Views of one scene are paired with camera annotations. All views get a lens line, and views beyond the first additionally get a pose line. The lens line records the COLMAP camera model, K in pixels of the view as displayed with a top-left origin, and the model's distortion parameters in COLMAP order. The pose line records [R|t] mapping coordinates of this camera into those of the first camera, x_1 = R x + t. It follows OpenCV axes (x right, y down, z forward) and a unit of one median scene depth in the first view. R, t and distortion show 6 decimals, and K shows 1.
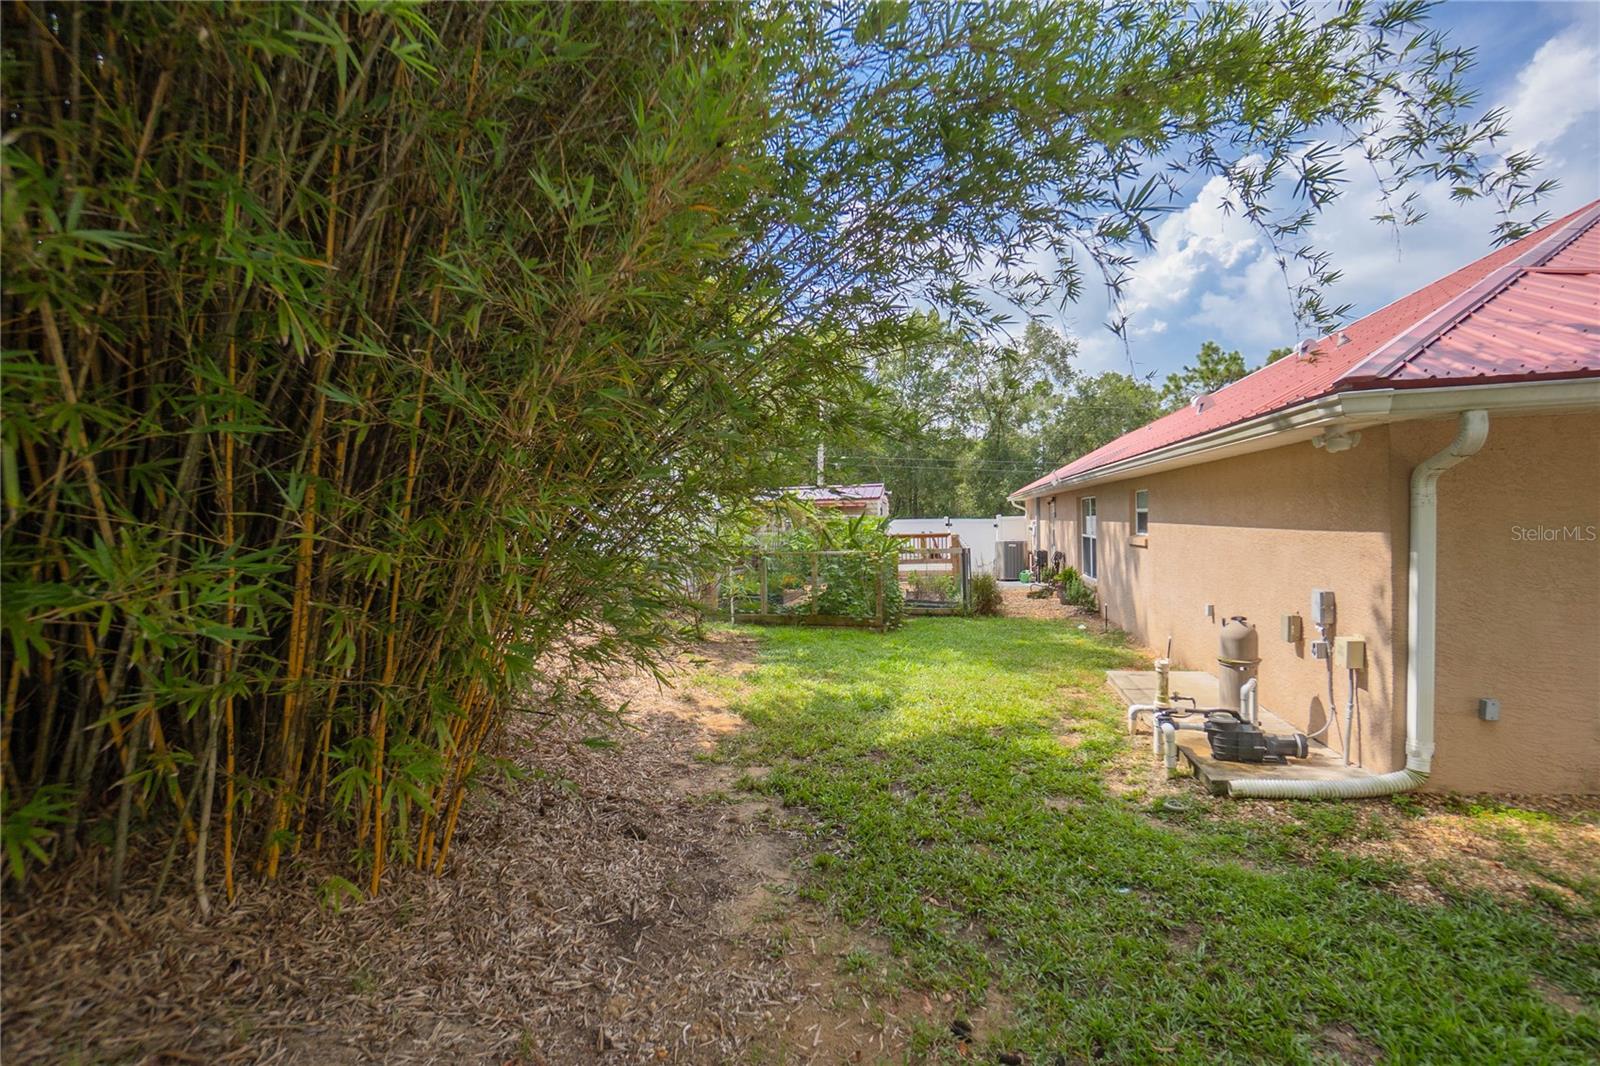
lens RADIAL K [[725.6, 0, 800.0], [0, 725.6, 533.0], [0, 0, 1]] dist [0.000140, 0.000390]
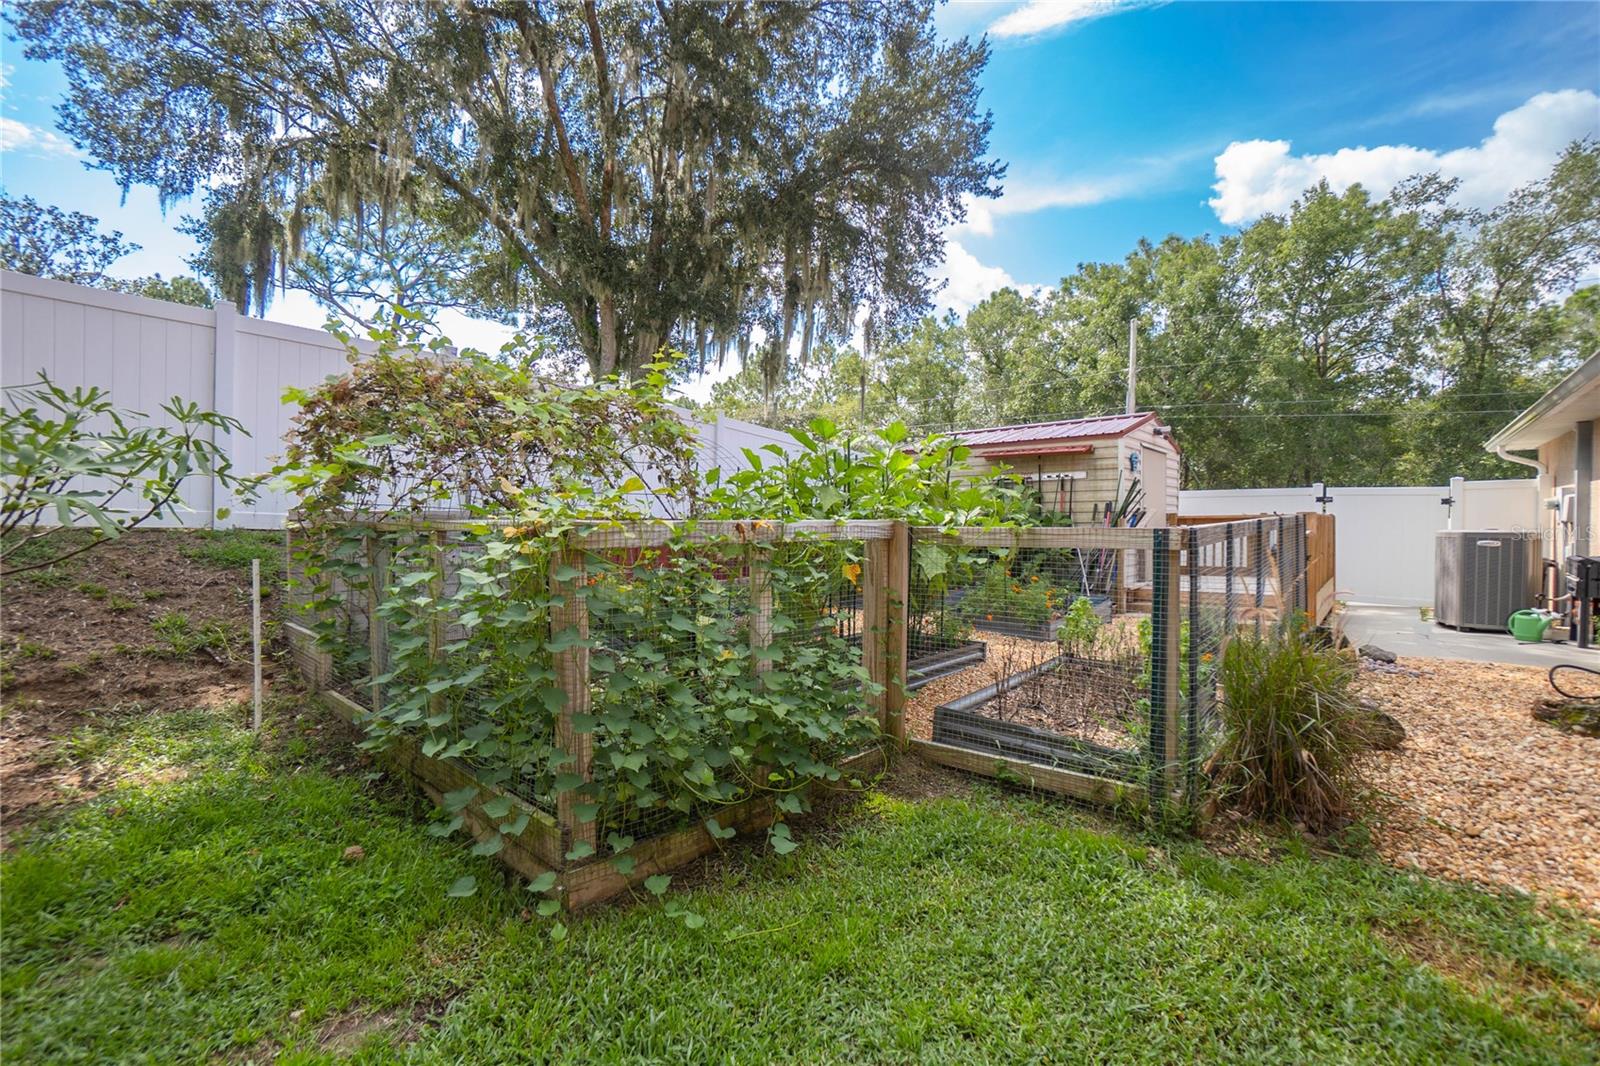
lens RADIAL K [[725.6, 0, 800.0], [0, 725.6, 533.0], [0, 0, 1]] dist [0.000140, 0.000390]
pose [[0.880695, 0.031278, -0.472650, 0.126100], [-0.026750, 0.999509, 0.016298, 0.012172], [0.472928, -0.001710, 0.881099, 0.405792]]
